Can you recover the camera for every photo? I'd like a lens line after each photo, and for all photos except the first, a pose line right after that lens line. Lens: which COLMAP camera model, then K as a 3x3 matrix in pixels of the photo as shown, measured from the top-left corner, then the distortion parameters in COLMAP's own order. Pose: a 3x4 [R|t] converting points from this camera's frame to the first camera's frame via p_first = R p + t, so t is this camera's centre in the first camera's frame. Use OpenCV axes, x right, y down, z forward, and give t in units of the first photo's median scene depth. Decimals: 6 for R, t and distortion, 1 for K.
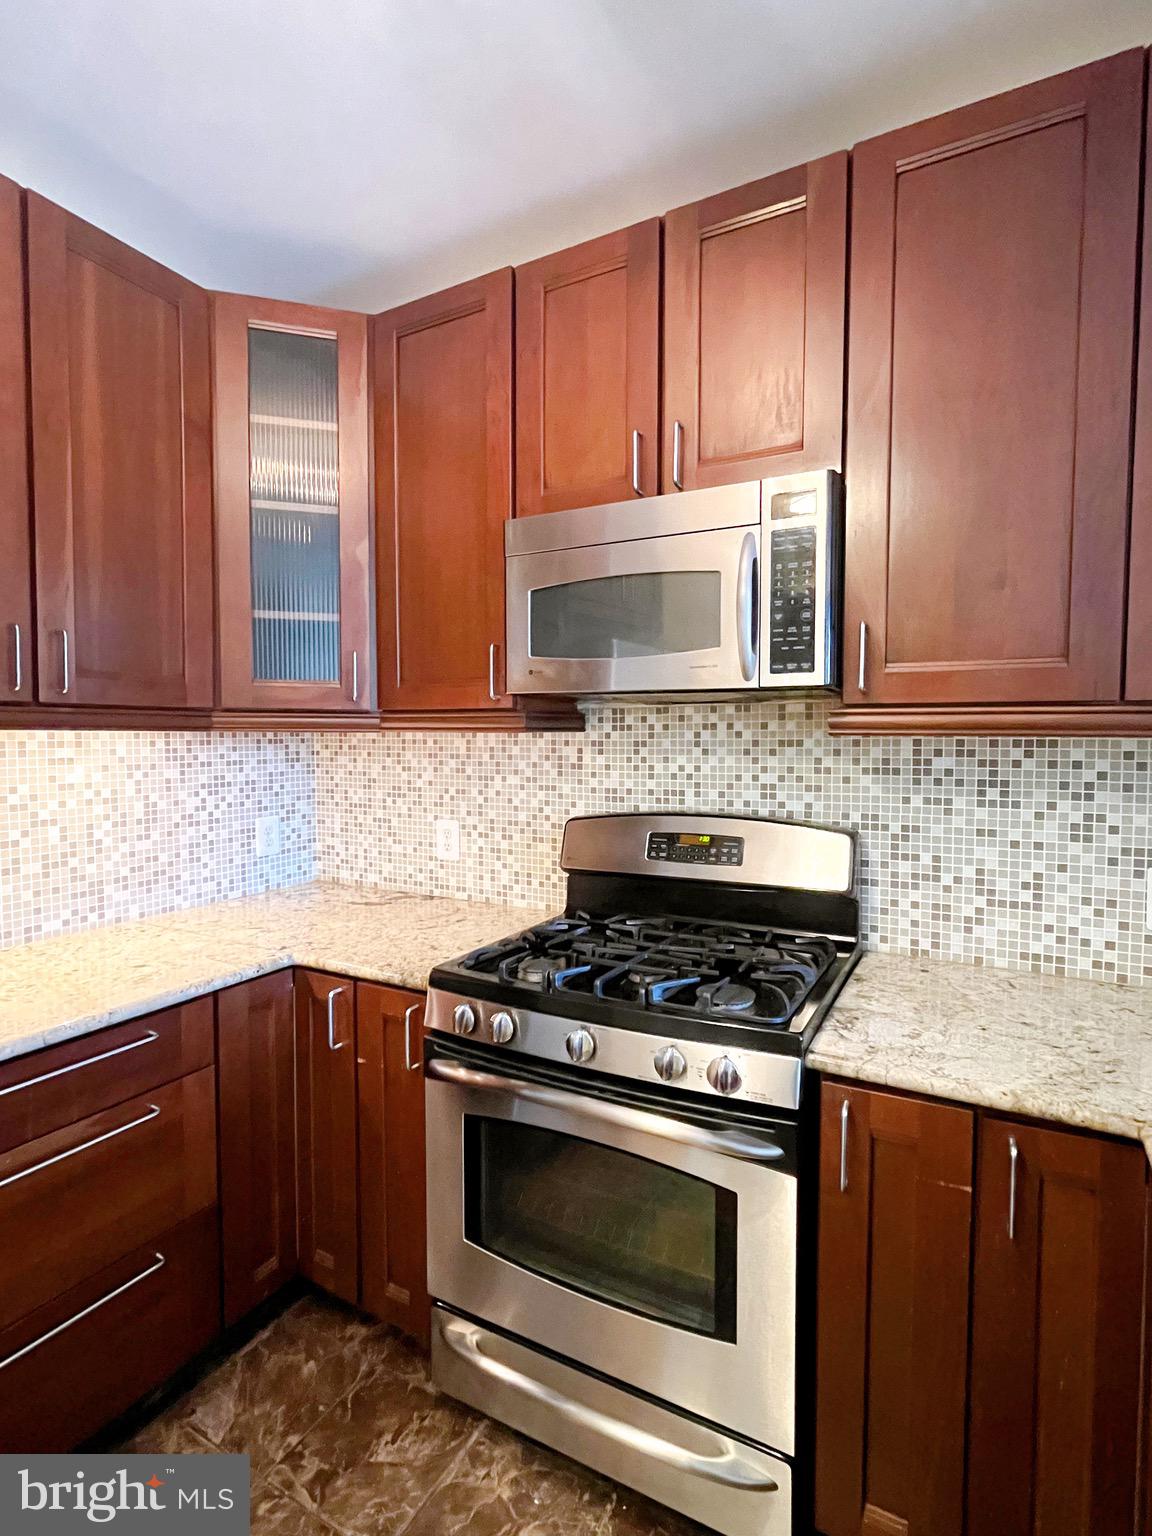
lens RADIAL K [[751.0, 0, 582.4], [0, 751.0, 767.6], [0, 0, 1]] dist [-0.003643, -0.001073]
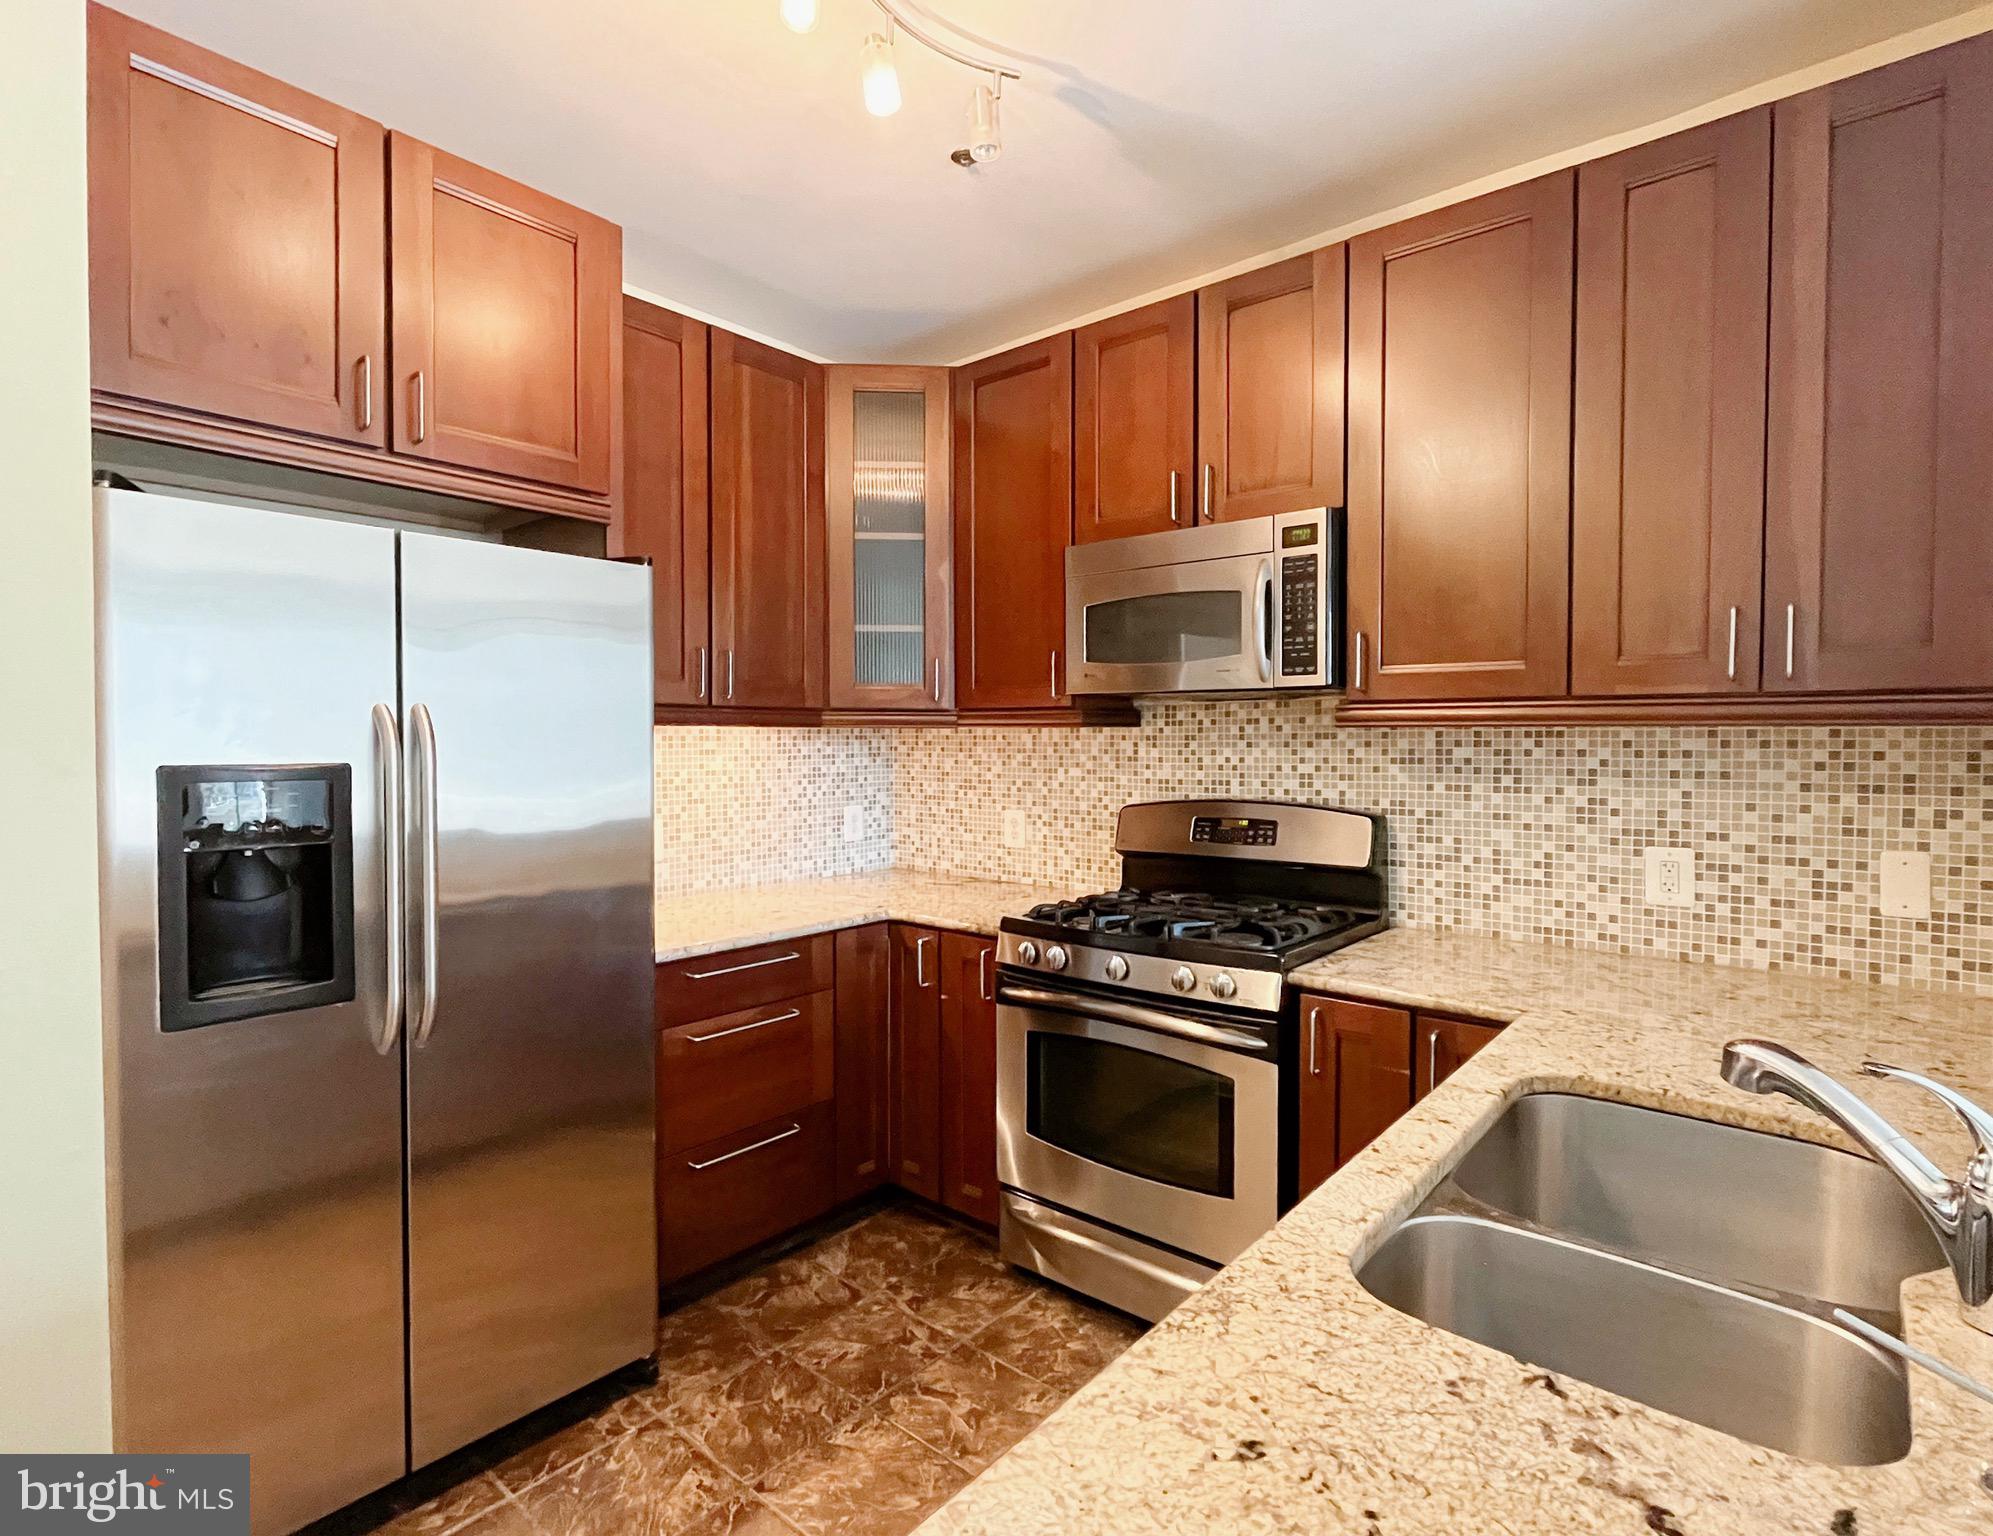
lens RADIAL K [[1003.6, 0, 975.7], [0, 1003.6, 767.2], [0, 0, 1]] dist [0.013642, -0.000456]
pose [[0.977102, 0.004150, -0.212731, 0.089091], [-0.007321, 0.999873, -0.014121, 0.036290], [0.212646, 0.015355, 0.977009, -0.519506]]
